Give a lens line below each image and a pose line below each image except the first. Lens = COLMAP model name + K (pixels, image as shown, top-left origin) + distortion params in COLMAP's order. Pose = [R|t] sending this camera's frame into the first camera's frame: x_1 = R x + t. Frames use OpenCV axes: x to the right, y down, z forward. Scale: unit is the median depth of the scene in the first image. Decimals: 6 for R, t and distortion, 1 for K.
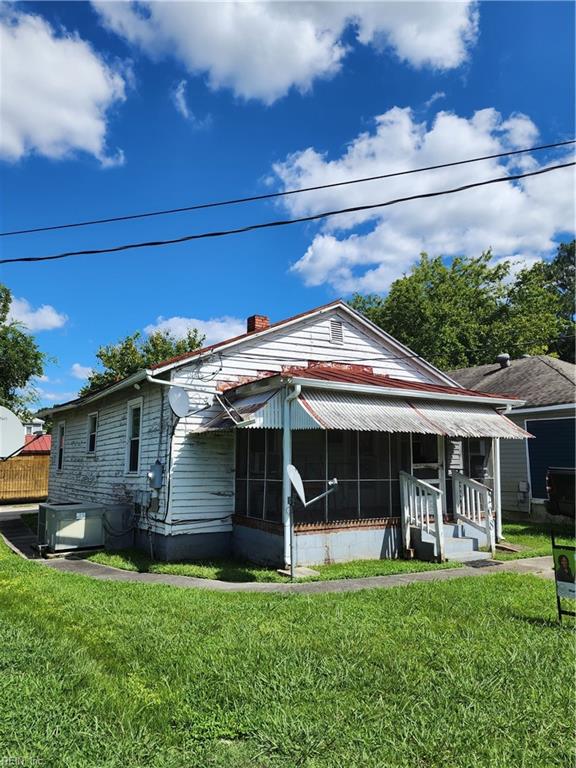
lens RADIAL K [[581.5, 0, 287.3], [0, 581.5, 365.4], [0, 0, 1]] dist [0.080499, 0.000111]
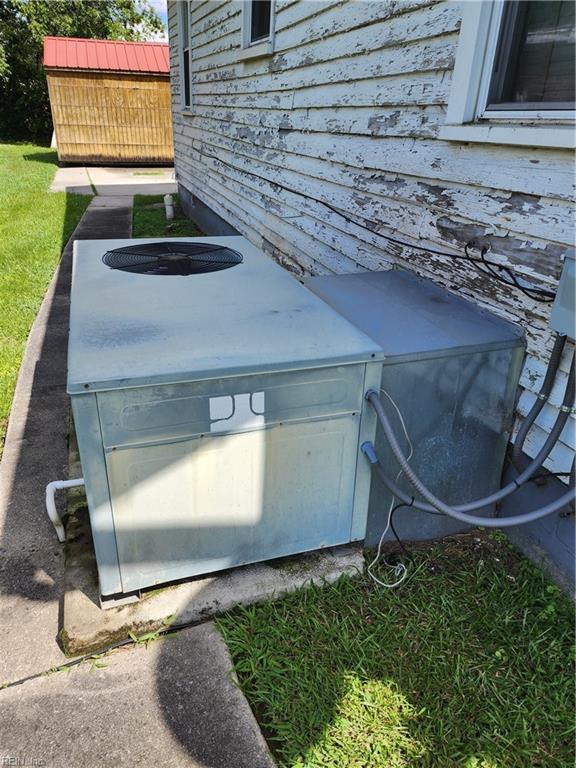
lens RADIAL K [[521.7, 0, 288.0], [0, 521.7, 384.0], [0, 0, 1]] dist [0.064049, -0.096656]
pose [[0.968844, 0.154171, -0.193839, -0.230322], [-0.011003, 0.808659, 0.588175, 0.126209], [0.247429, -0.567717, 0.785160, 0.665452]]
